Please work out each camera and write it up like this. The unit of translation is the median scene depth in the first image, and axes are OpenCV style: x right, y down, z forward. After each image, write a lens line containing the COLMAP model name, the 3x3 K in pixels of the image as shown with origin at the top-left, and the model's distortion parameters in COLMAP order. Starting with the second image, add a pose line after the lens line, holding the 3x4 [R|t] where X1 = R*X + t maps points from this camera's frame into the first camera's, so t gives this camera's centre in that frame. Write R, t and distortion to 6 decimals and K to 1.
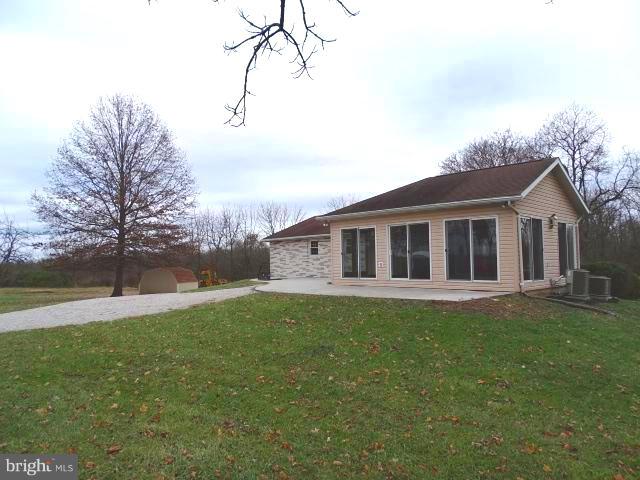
lens RADIAL K [[450.8, 0, 320.0], [0, 450.8, 240.0], [0, 0, 1]] dist [0.021172, -0.000521]
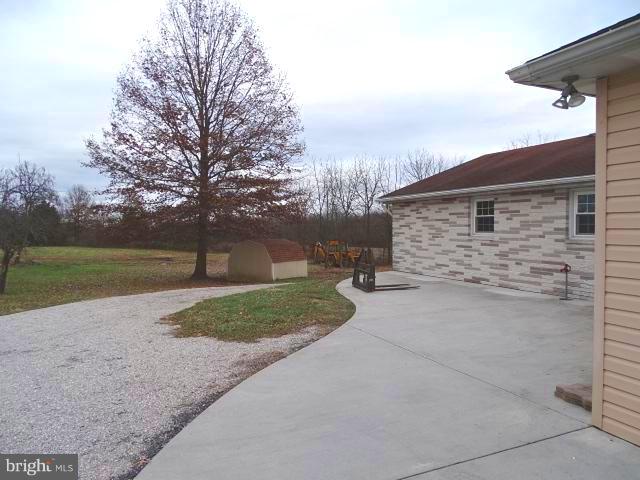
lens RADIAL K [[459.9, 0, 320.3], [0, 459.9, 251.3], [0, 0, 1]] dist [0.009978, 0.000485]
pose [[0.940850, 0.027378, -0.337715, -0.011050], [0.012120, 0.993373, 0.114294, -0.001982], [0.338606, -0.111627, 0.934283, 0.515364]]
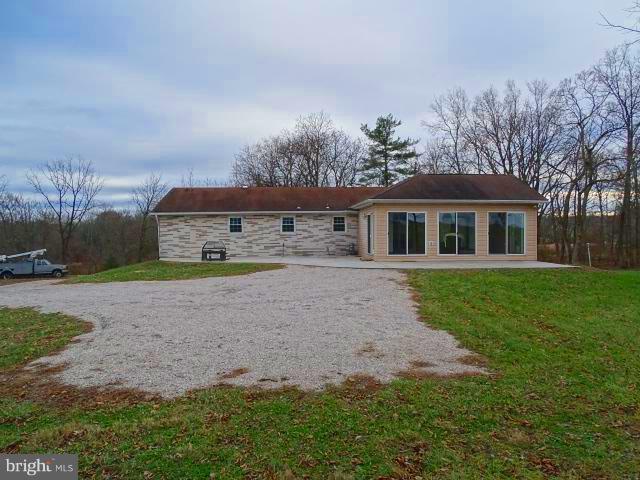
lens RADIAL K [[450.8, 0, 320.0], [0, 450.8, 240.0], [0, 0, 1]] dist [0.021172, -0.000521]
pose [[0.637297, -0.004069, 0.770607, -0.608617], [-0.039238, 0.998518, 0.037723, 0.006144], [-0.769618, -0.054278, 0.636193, 0.265647]]
